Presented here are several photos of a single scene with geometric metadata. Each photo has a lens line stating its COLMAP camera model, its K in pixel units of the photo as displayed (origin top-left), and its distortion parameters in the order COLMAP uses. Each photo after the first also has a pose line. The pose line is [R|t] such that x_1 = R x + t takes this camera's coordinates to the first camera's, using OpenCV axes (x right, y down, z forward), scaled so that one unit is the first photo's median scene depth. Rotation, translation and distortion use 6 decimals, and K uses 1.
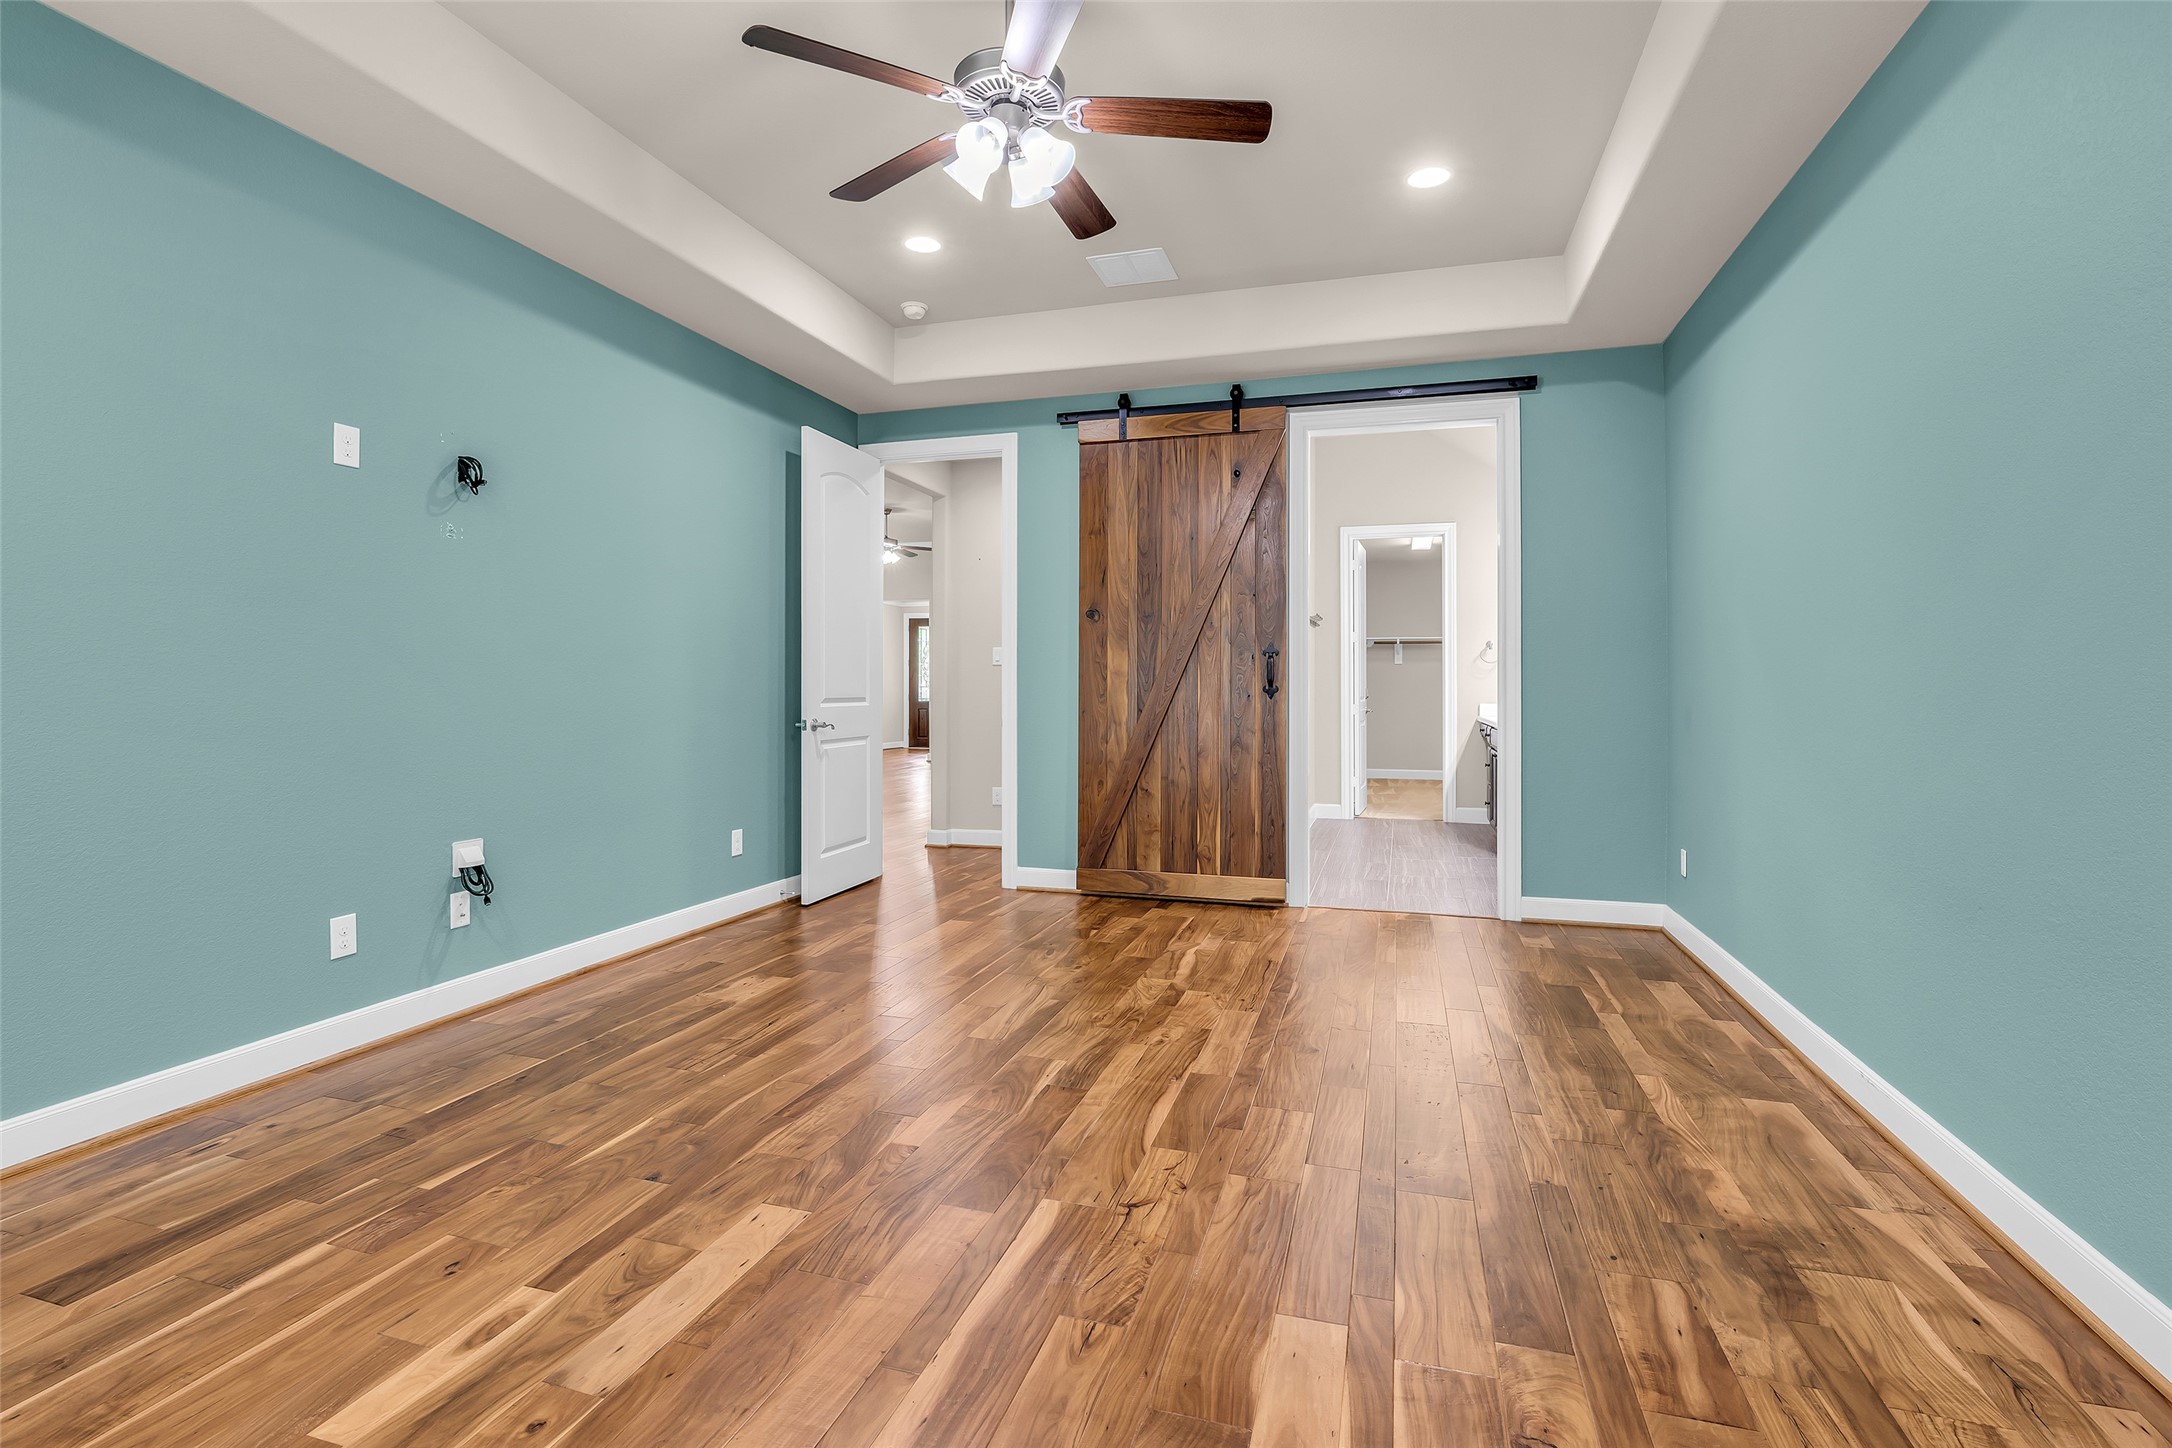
lens RADIAL K [[1016.0, 0, 1086.5], [0, 1016.0, 679.1], [0, 0, 1]] dist [-0.000140, 0.000064]
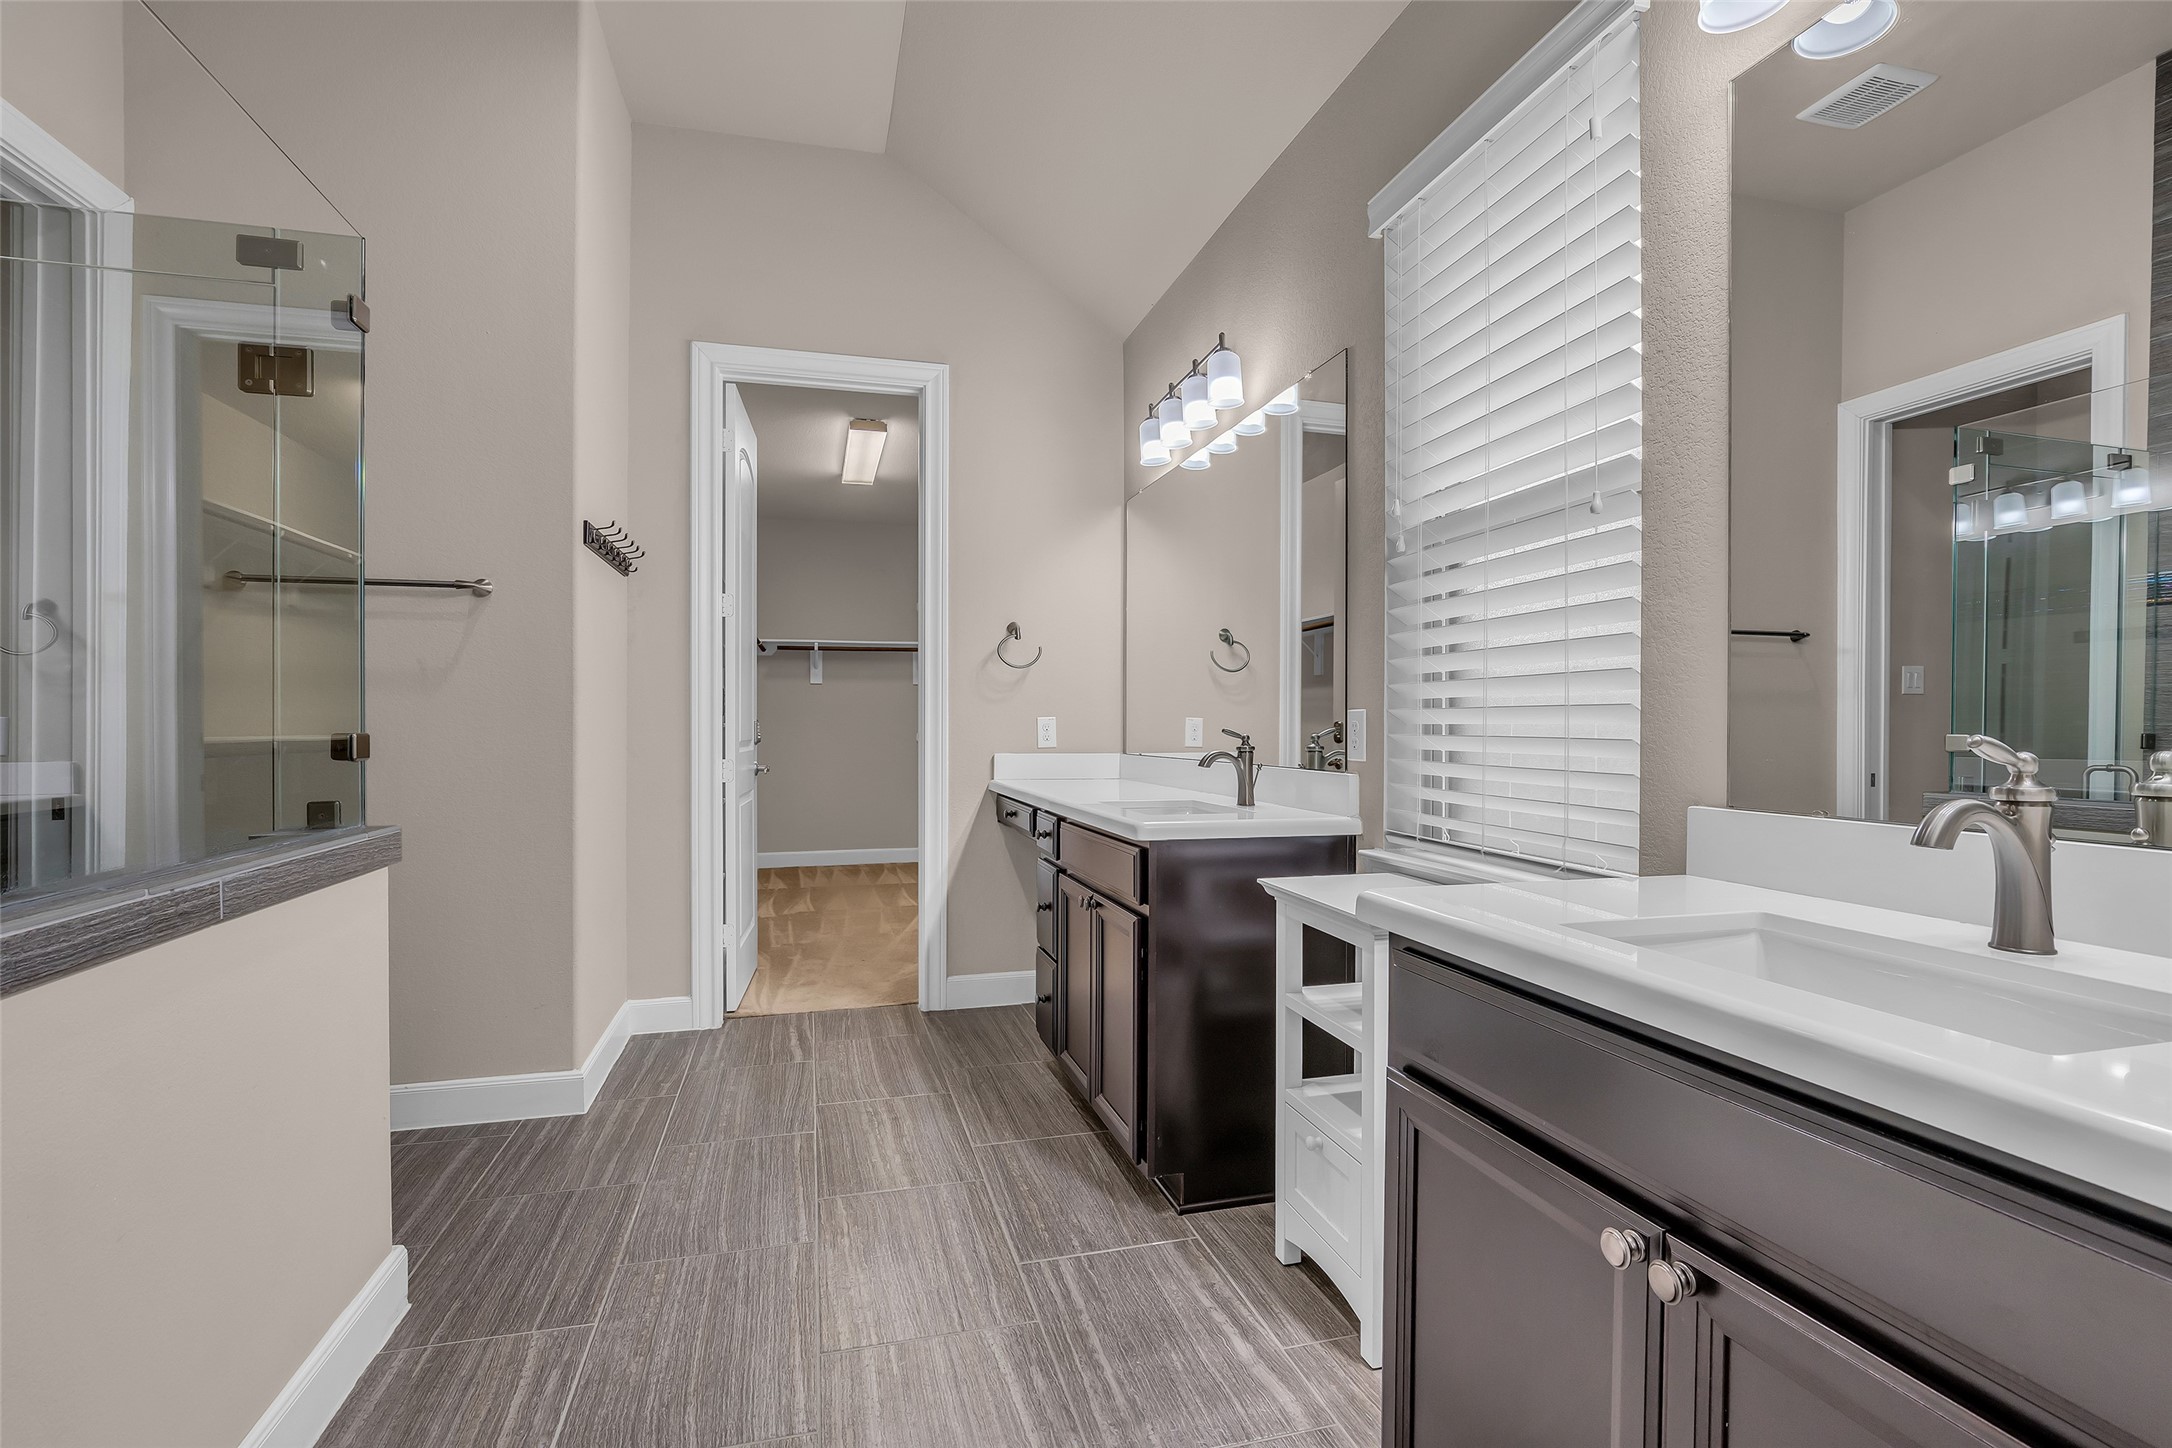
lens RADIAL K [[995.1, 0, 1073.7], [0, 995.1, 746.4], [0, 0, 1]] dist [-0.010084, 0.000327]
pose [[0.843487, -0.003438, 0.537139, 0.131403], [-0.004173, 0.999907, 0.012953, 0.010927], [-0.537134, -0.013167, 0.843394, 0.458029]]
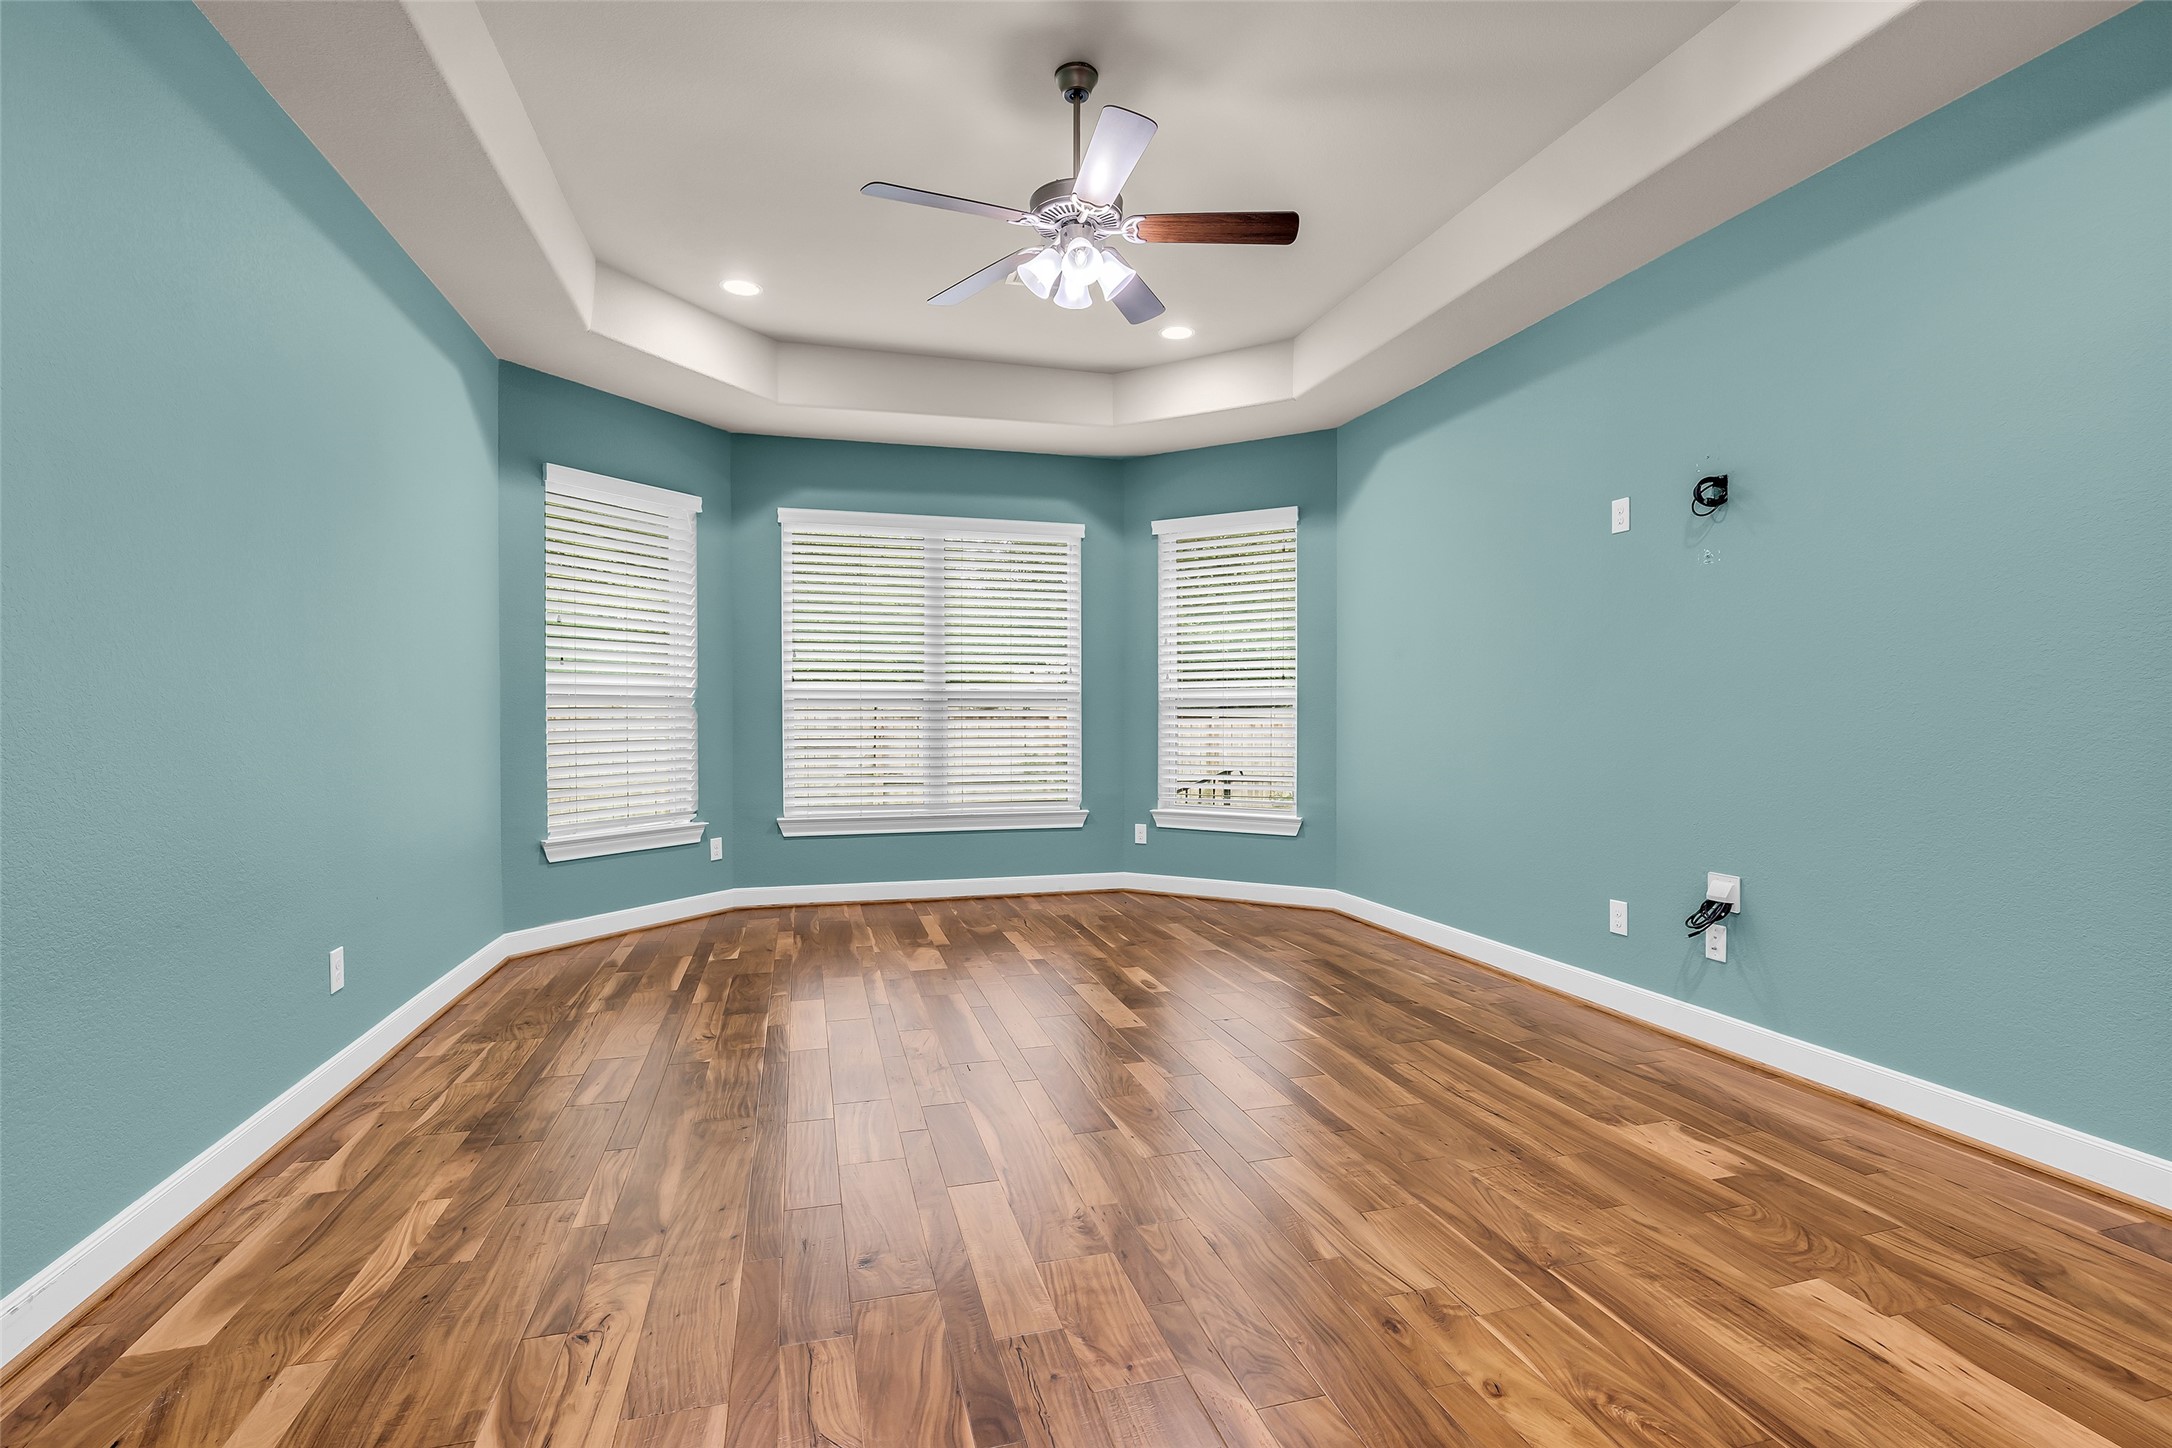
lens RADIAL K [[995.1, 0, 1073.7], [0, 995.1, 746.4], [0, 0, 1]] dist [-0.010084, 0.000327]
pose [[-0.844908, 0.013821, -0.534733, 0.533546], [0.001623, 0.999728, 0.023275, 0.020285], [0.534910, 0.018797, -0.844700, 1.910383]]
